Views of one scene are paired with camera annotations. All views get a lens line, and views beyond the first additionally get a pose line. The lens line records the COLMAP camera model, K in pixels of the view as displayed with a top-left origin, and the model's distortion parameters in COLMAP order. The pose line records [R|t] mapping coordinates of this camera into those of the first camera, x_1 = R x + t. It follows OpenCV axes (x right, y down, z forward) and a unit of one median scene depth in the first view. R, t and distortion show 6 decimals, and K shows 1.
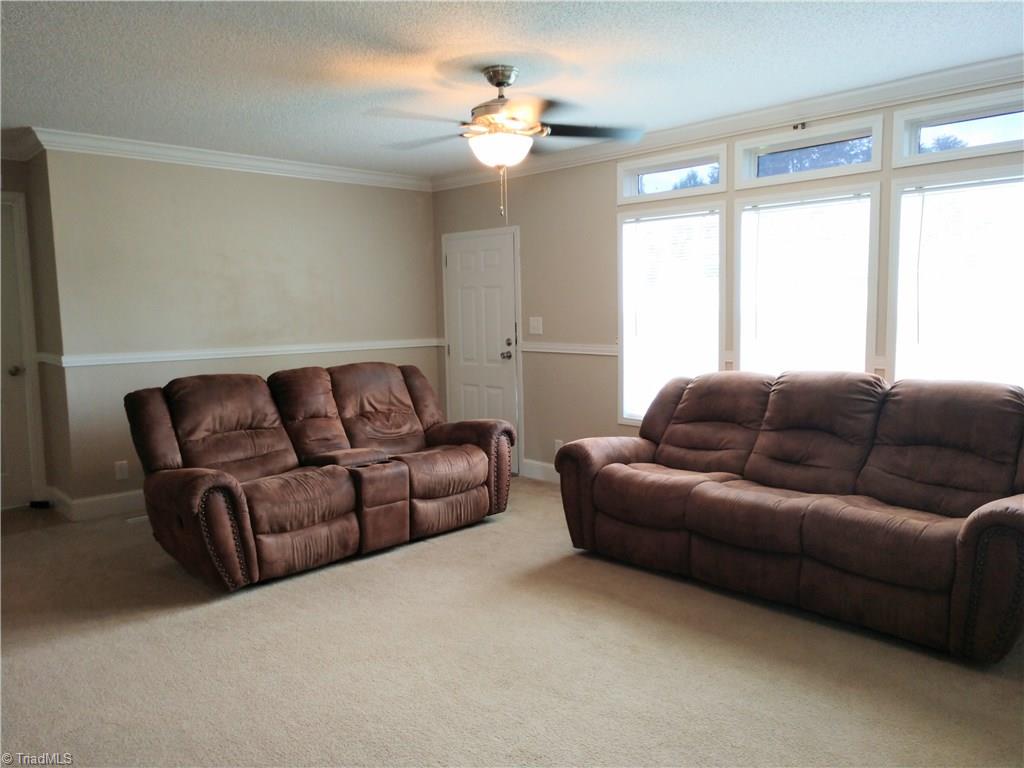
lens RADIAL K [[774.1, 0, 509.7], [0, 774.1, 381.4], [0, 0, 1]] dist [0.037547, -0.032276]
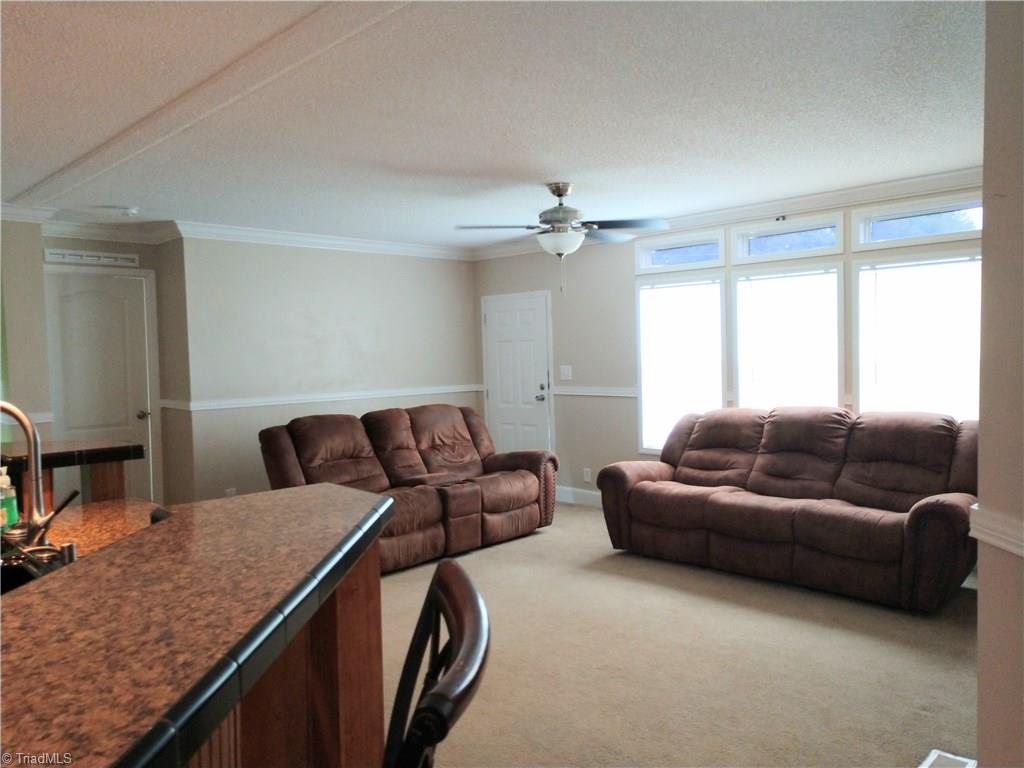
lens RADIAL K [[774.1, 0, 513.9], [0, 774.1, 384.1], [0, 0, 1]] dist [0.037547, -0.032276]
pose [[0.999659, -0.010221, 0.024030, -0.102305], [0.011543, 0.998391, -0.055516, 0.014677], [-0.023424, 0.055774, 0.998169, -0.257072]]
